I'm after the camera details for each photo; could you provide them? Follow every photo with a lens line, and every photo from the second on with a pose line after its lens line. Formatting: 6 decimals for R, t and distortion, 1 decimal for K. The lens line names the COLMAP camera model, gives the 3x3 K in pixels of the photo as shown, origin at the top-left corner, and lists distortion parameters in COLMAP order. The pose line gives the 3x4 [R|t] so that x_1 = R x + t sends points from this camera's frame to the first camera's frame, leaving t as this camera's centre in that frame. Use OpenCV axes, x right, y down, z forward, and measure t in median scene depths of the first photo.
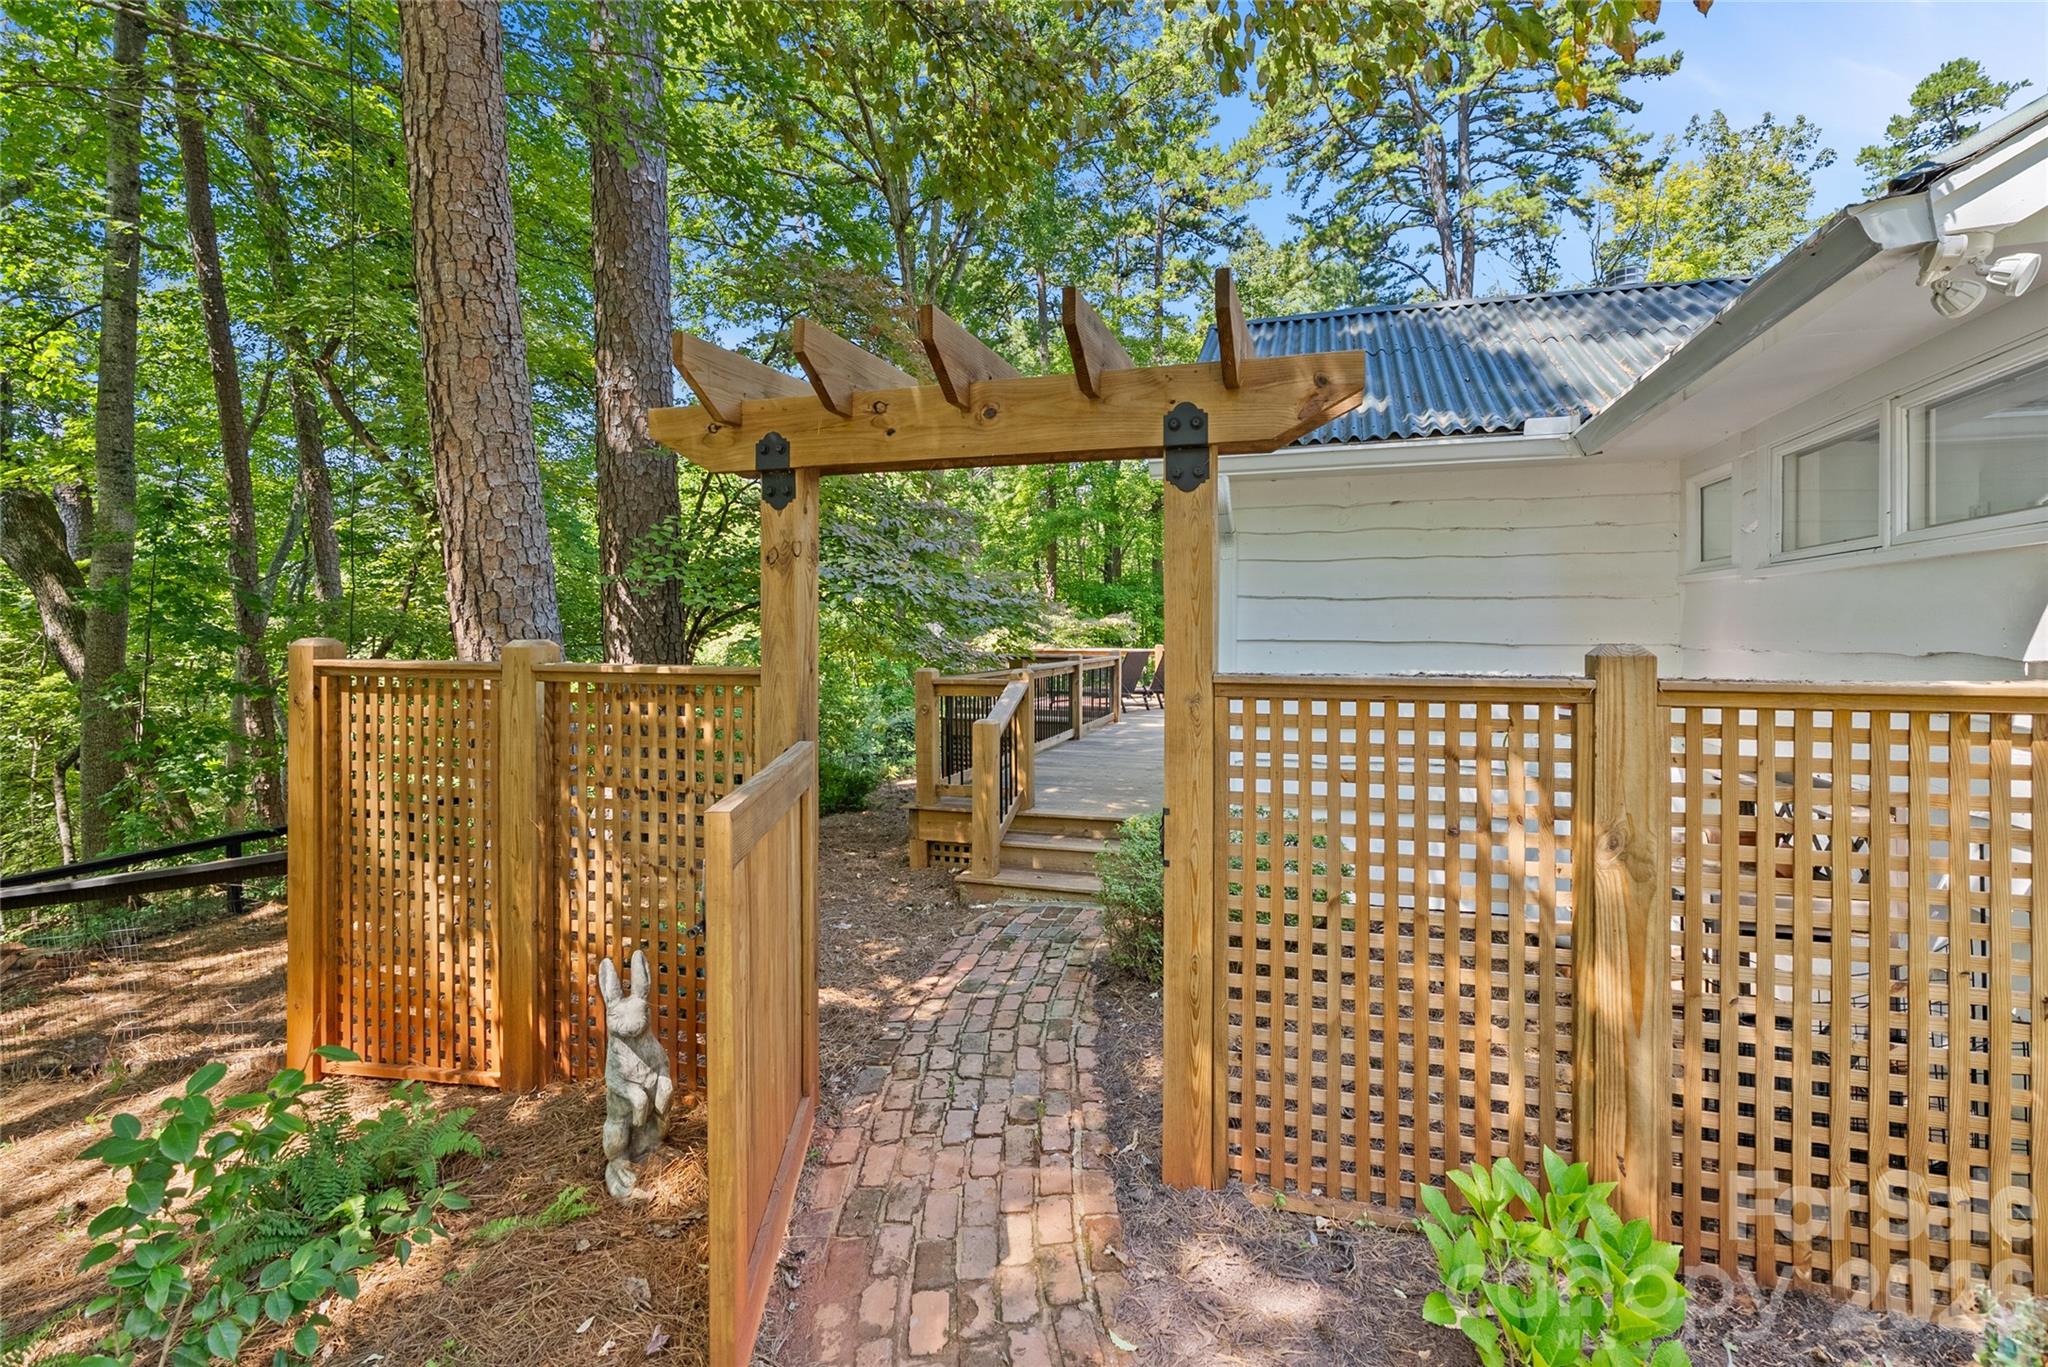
lens RADIAL K [[951.8, 0, 1023.6], [0, 951.8, 621.6], [0, 0, 1]] dist [-0.000157, -0.000014]
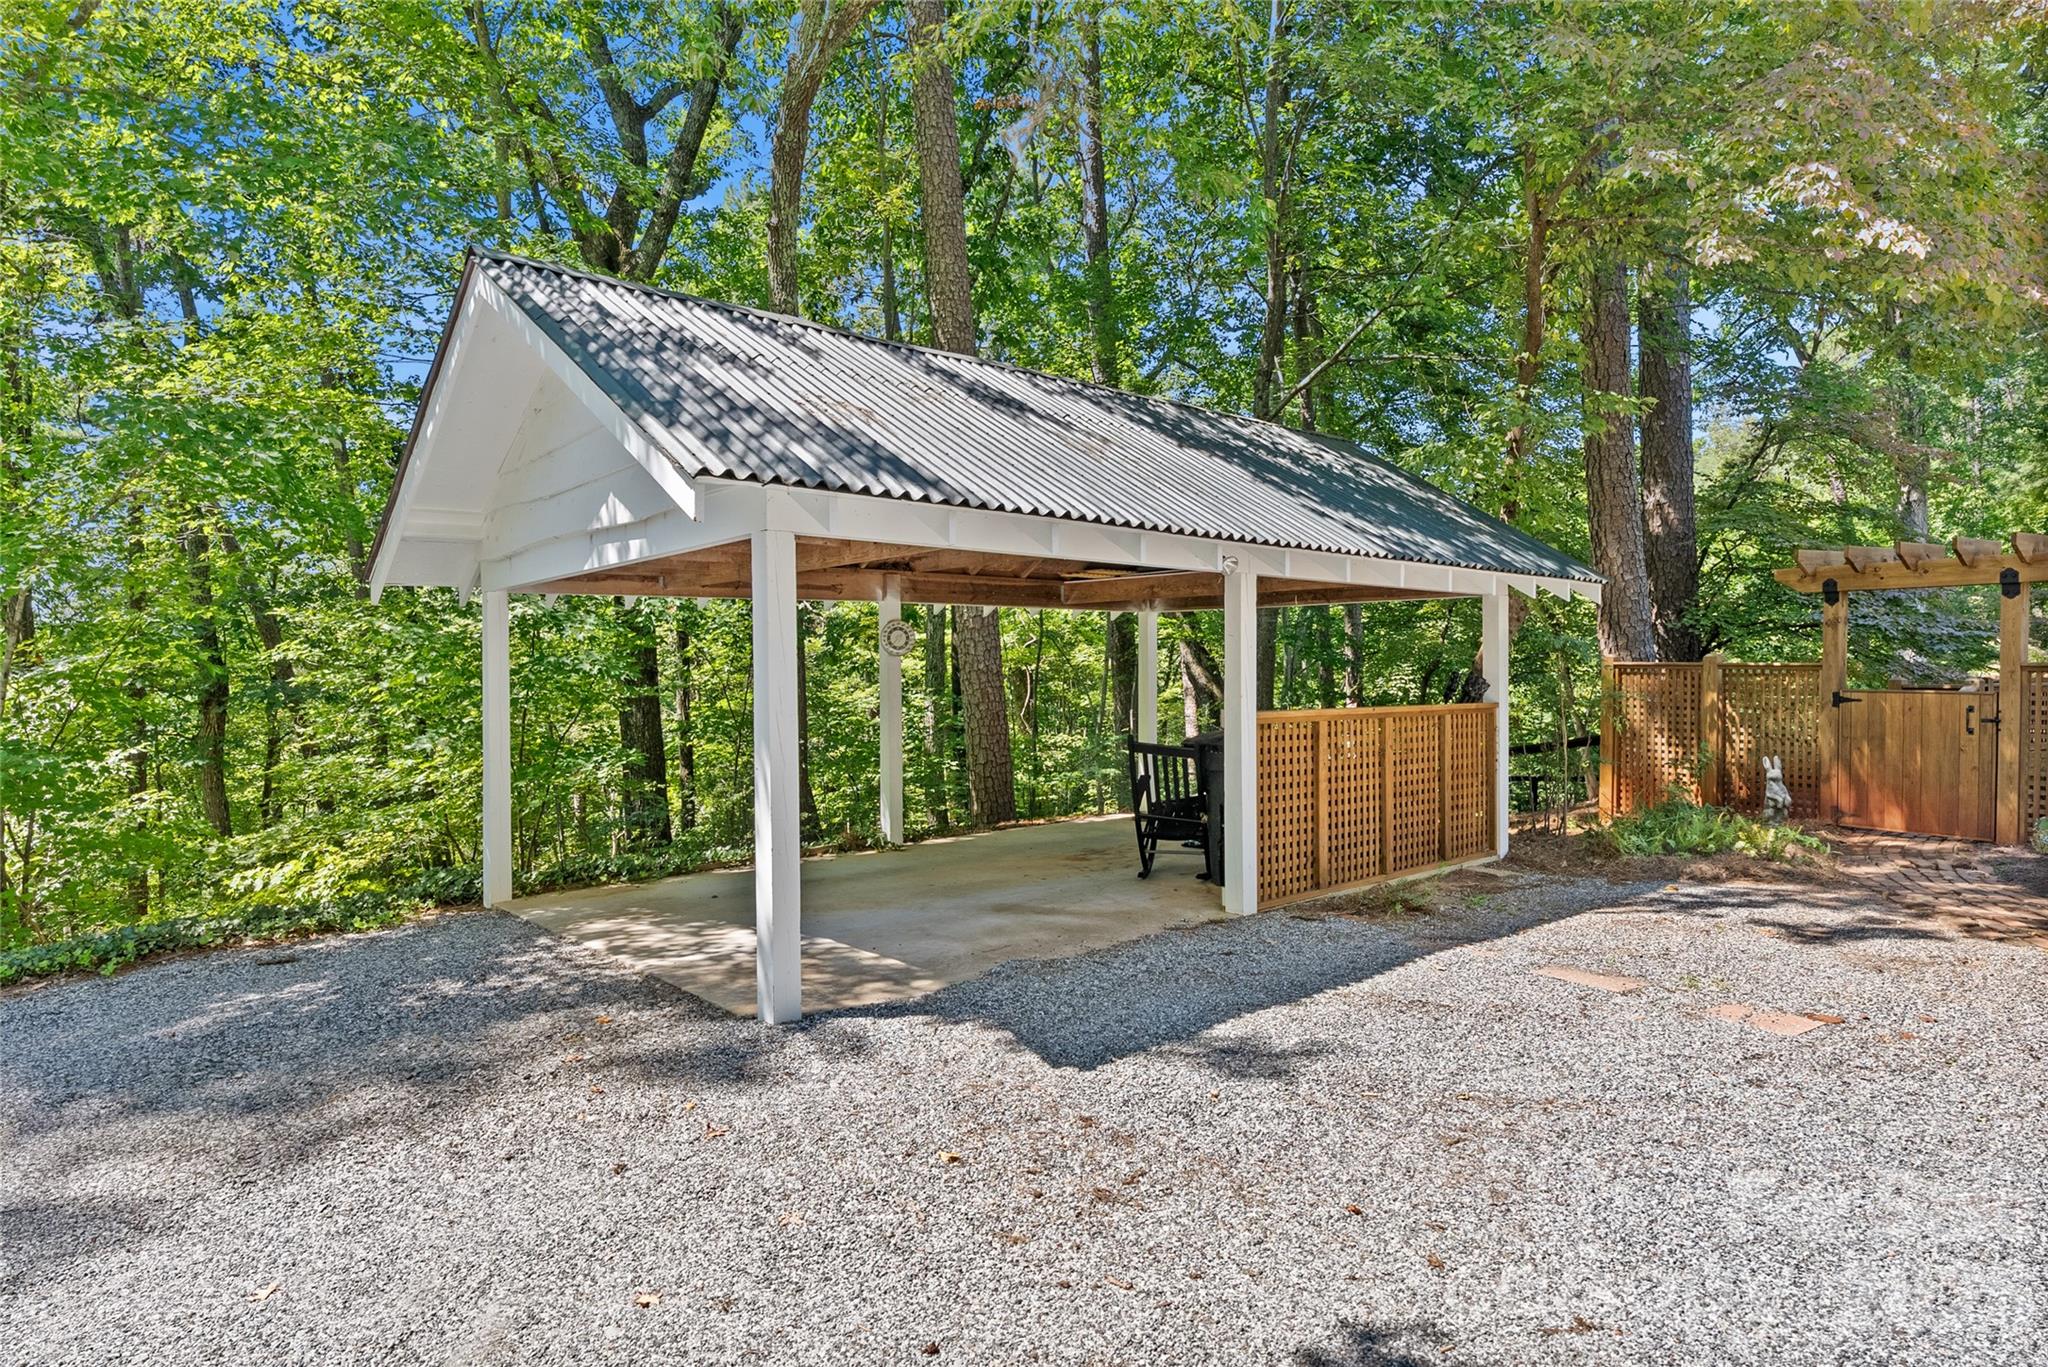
lens RADIAL K [[1171.2, 0, 1024.0], [0, 1171.2, 683.5], [0, 0, 1]] dist [0.000264, -0.000201]
pose [[0.735285, 0.020238, -0.677456, 0.148078], [-0.001667, 0.999605, 0.028052, 0.007380], [0.677756, -0.019497, 0.735028, -1.400096]]
